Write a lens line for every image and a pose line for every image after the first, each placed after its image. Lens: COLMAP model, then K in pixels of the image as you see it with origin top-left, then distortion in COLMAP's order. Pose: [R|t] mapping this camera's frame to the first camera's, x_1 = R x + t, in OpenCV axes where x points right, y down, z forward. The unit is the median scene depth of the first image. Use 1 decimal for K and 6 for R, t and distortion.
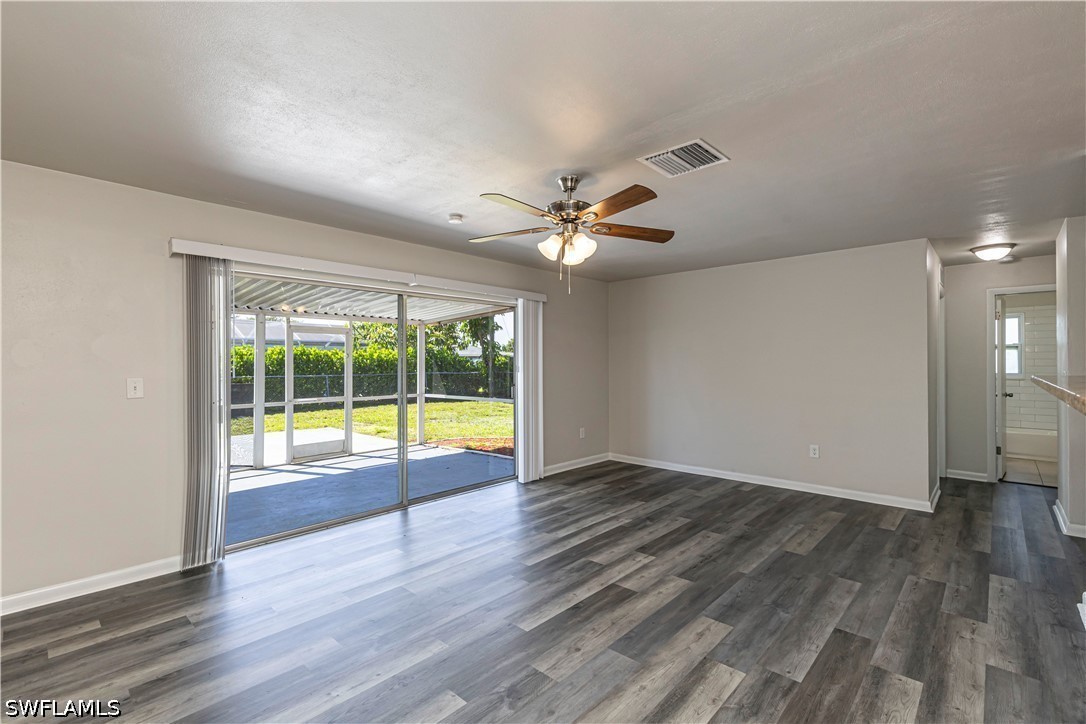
lens RADIAL K [[484.4, 0, 547.1], [0, 484.4, 361.6], [0, 0, 1]] dist [0.004585, 0.000061]
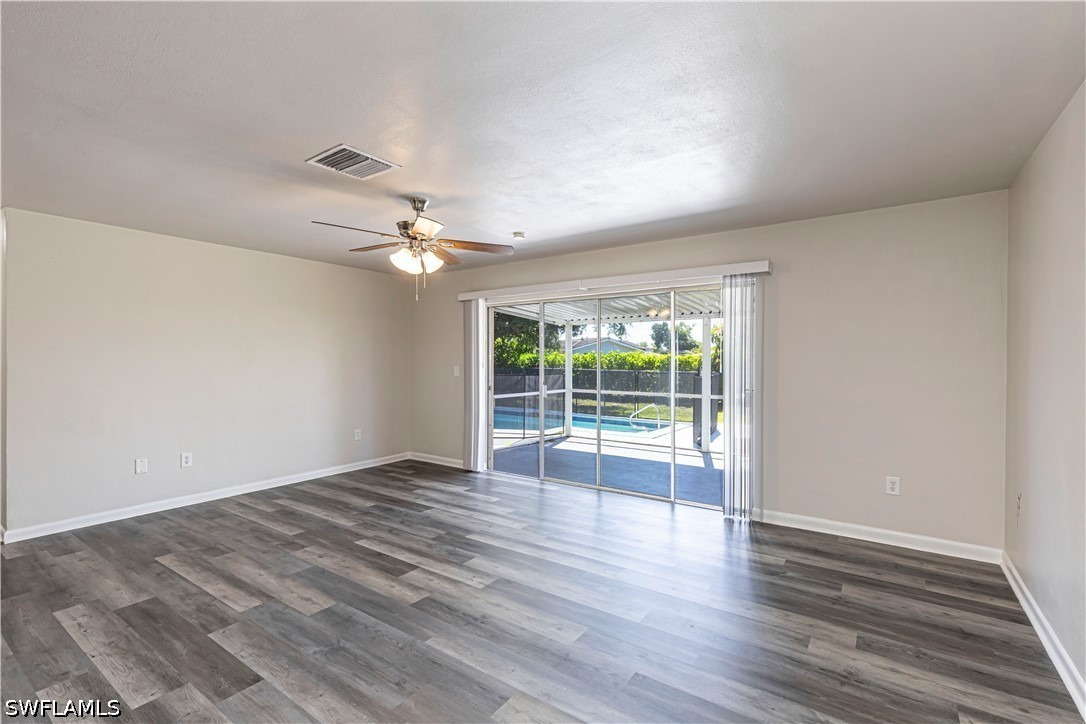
lens RADIAL K [[484.4, 0, 549.9], [0, 484.4, 363.8], [0, 0, 1]] dist [0.004585, 0.000061]
pose [[0.144204, 0.011557, -0.989481, 1.203342], [0.000556, 0.999931, 0.011760, -0.001966], [0.989548, -0.002246, 0.144187, 1.109346]]
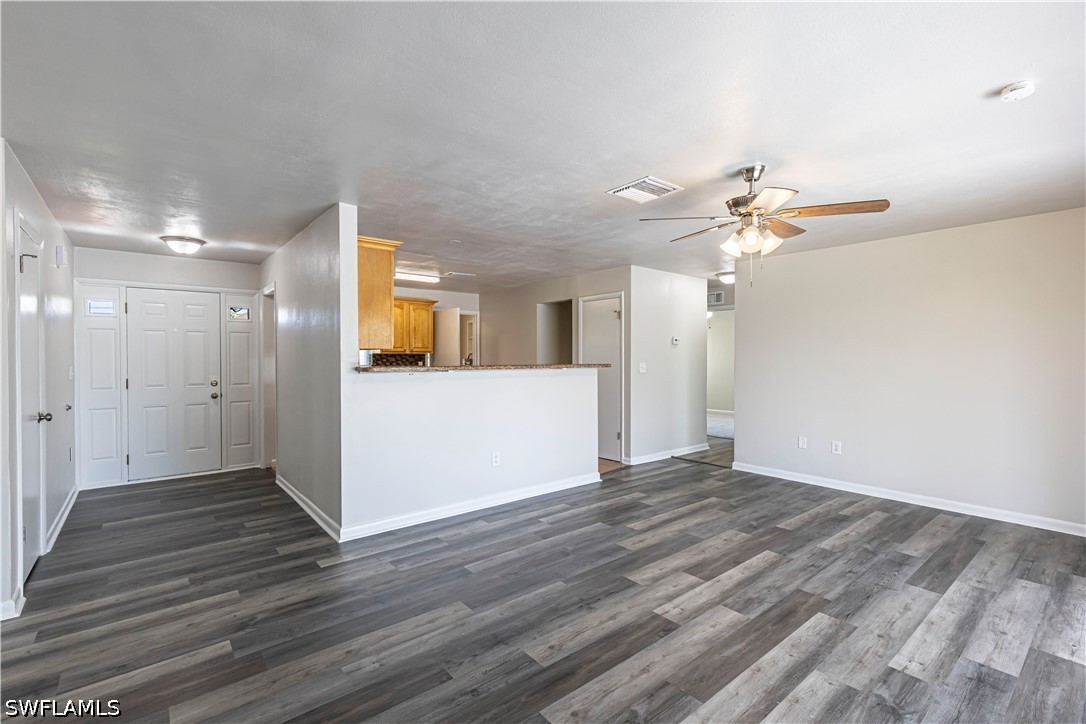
lens RADIAL K [[484.4, 0, 546.1], [0, 484.4, 359.7], [0, 0, 1]] dist [0.004585, 0.000061]
pose [[-0.990889, 0.003219, 0.134639, 0.318611], [0.003767, 0.999986, 0.003813, 0.003561], [-0.134625, 0.004286, -0.990887, 1.976764]]
